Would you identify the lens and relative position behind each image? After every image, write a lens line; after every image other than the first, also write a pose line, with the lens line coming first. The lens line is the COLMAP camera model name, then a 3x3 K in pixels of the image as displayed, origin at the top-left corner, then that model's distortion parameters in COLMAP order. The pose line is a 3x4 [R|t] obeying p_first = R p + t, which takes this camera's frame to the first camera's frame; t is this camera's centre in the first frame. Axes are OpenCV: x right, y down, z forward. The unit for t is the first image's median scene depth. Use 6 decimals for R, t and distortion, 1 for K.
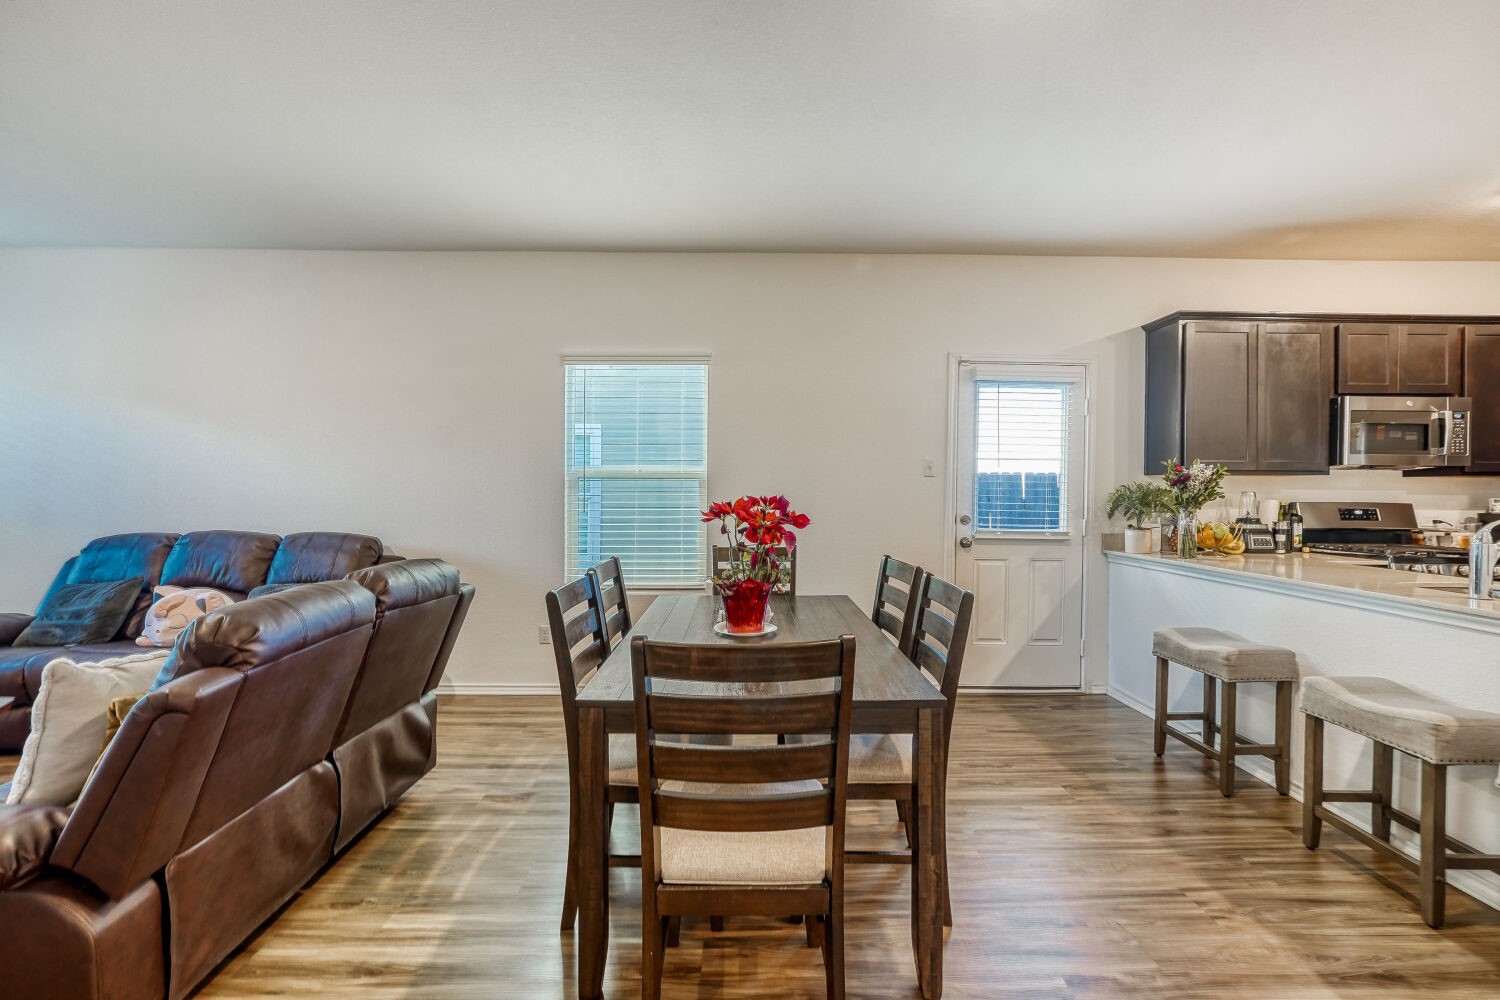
lens RADIAL K [[655.1, 0, 747.6], [0, 655.1, 496.9], [0, 0, 1]] dist [-0.004940, 0.000115]
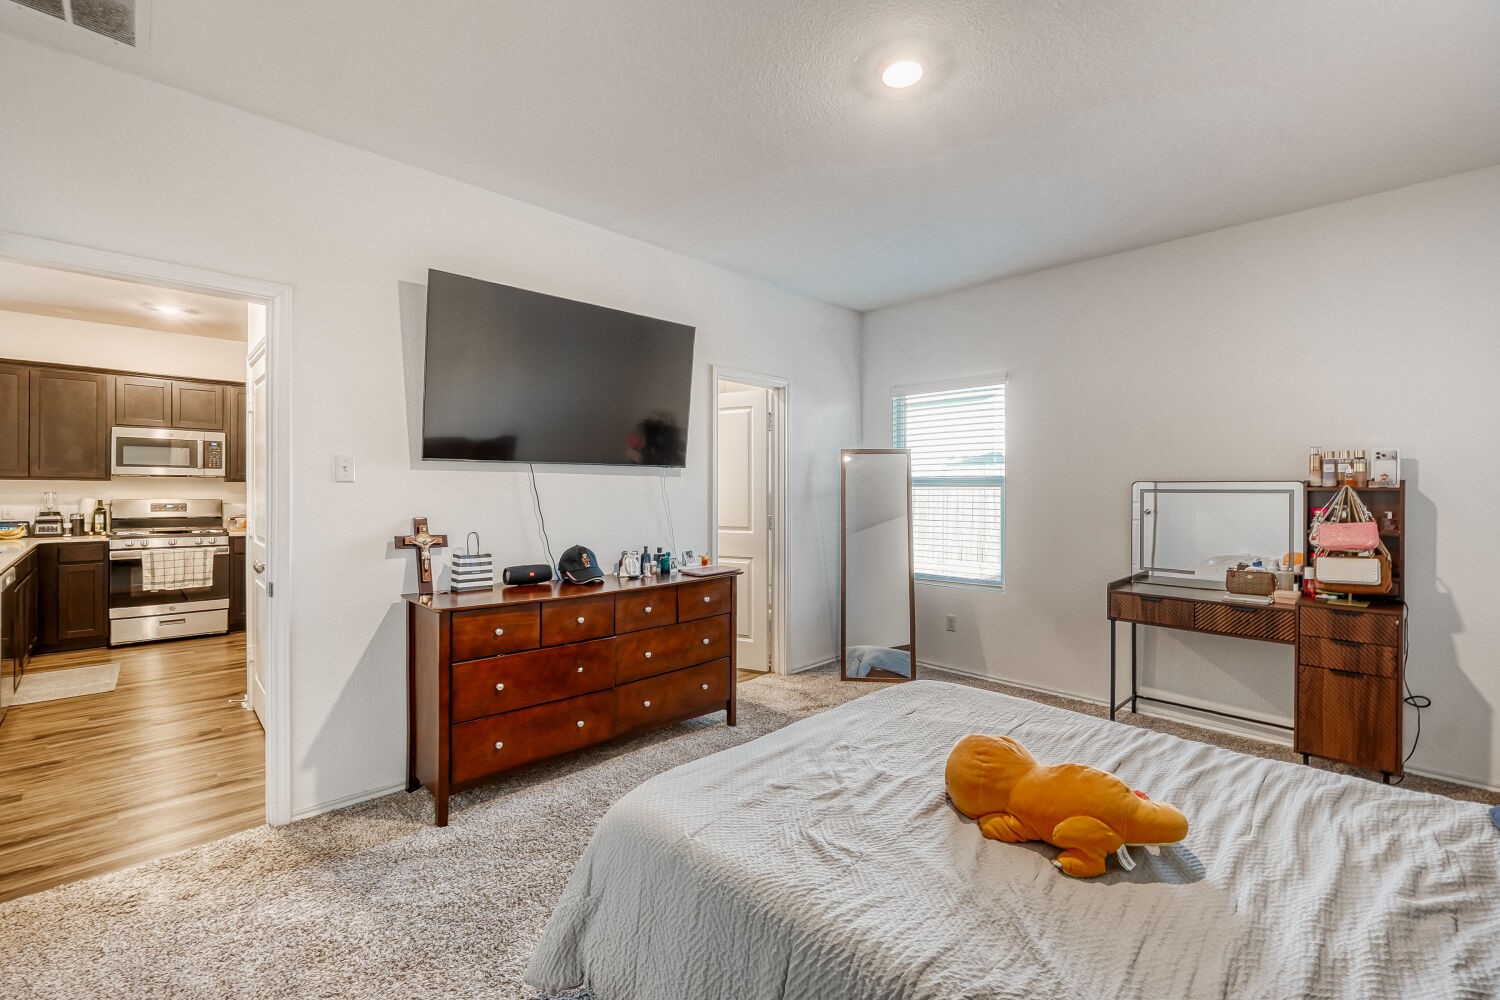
lens RADIAL K [[655.1, 0, 749.8], [0, 655.1, 497.6], [0, 0, 1]] dist [-0.004940, 0.000115]
pose [[0.734058, -0.001812, 0.679085, 0.939791], [0.009548, 0.999925, -0.007652, 0.028055], [-0.679020, 0.012101, 0.734020, -1.001637]]
